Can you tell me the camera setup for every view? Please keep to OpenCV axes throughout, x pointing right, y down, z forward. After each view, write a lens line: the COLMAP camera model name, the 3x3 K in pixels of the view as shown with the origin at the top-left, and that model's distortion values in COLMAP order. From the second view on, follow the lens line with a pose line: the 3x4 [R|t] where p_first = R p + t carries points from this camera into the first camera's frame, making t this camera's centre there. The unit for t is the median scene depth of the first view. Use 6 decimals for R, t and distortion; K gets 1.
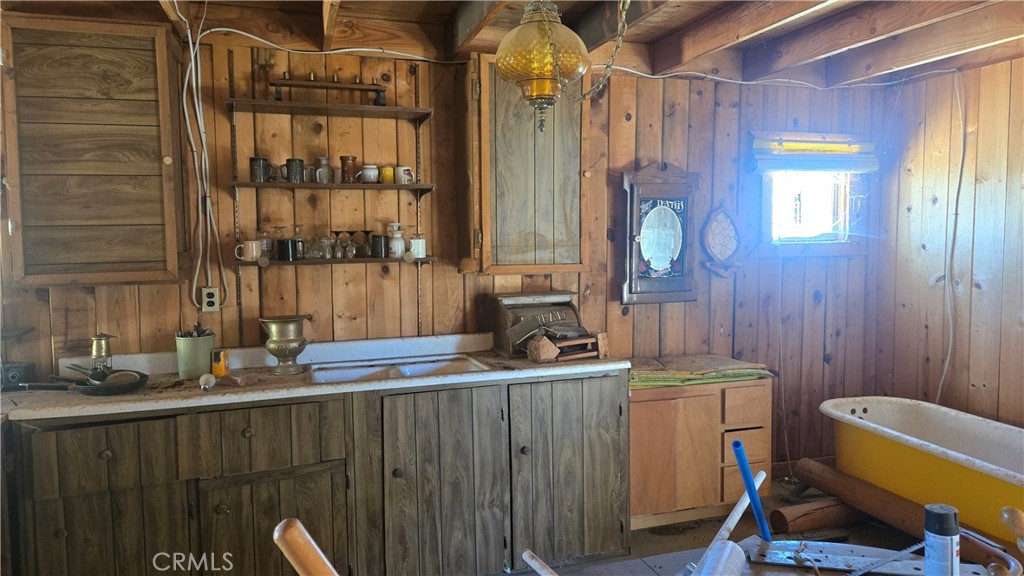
lens RADIAL K [[682.9, 0, 512.0], [0, 682.9, 288.0], [0, 0, 1]] dist [0.077132, -0.064878]
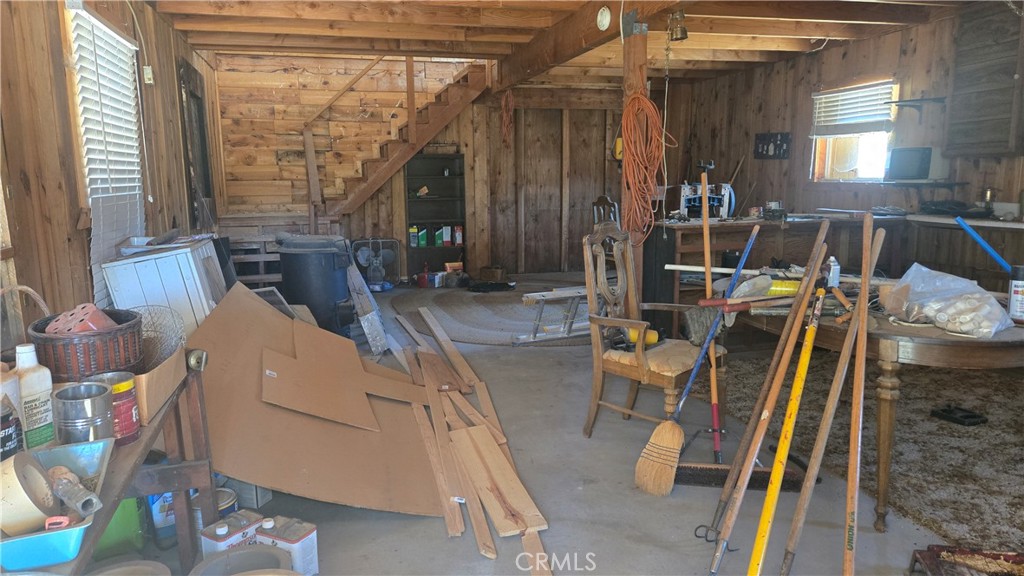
lens RADIAL K [[685.7, 0, 513.0], [0, 685.7, 277.2], [0, 0, 1]] dist [0.084257, -0.067211]
pose [[-0.051996, 0.161161, -0.985557, 1.028076], [-0.059989, 0.984606, 0.164171, 0.061993], [0.996844, 0.067658, -0.041528, -0.047497]]
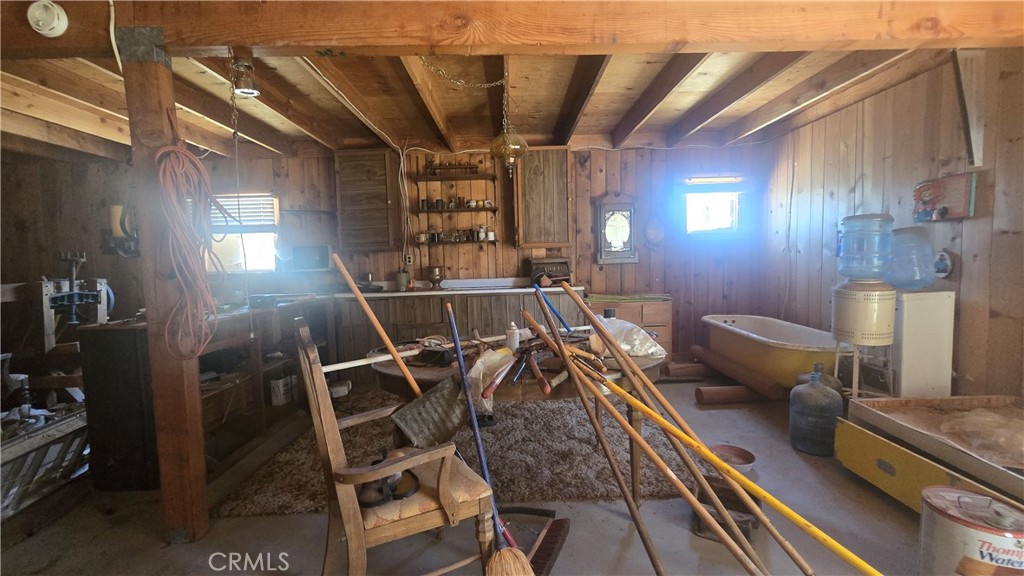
lens RADIAL K [[417.1, 0, 508.9], [0, 417.1, 289.7], [0, 0, 1]] dist [0.002122, 0.000444]
pose [[0.952946, 0.008207, -0.303028, 0.321168], [-0.007084, 0.999963, 0.004805, 0.105968], [0.303056, -0.002433, 0.952970, -0.271504]]
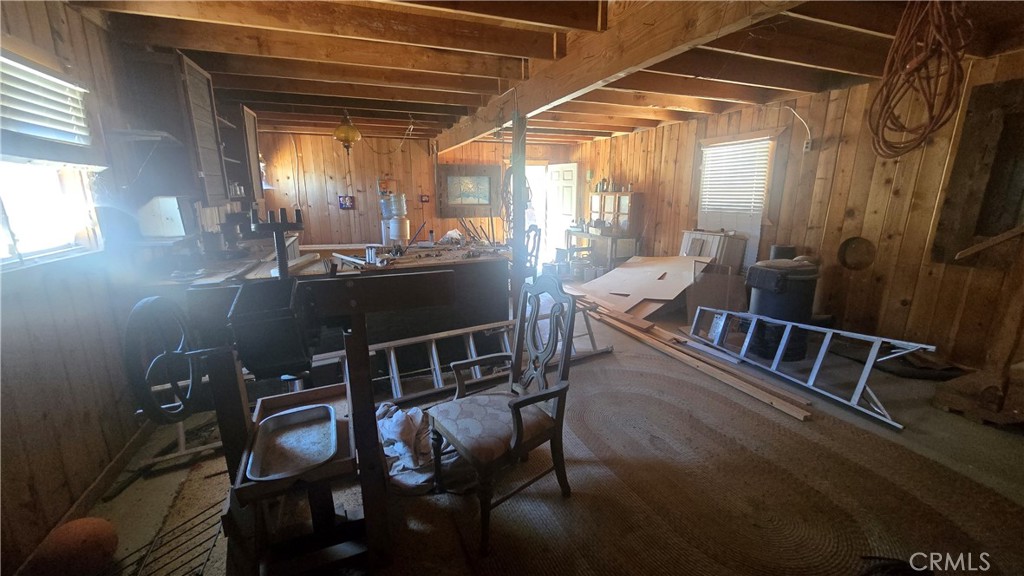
lens RADIAL K [[424.6, 0, 516.8], [0, 424.6, 288.8], [0, 0, 1]] dist [0.000348, 0.000245]
pose [[-0.062773, -0.209357, 0.975822, -1.567277], [0.078817, 0.973657, 0.213963, 0.028619], [-0.994911, 0.090342, -0.044619, 0.189895]]
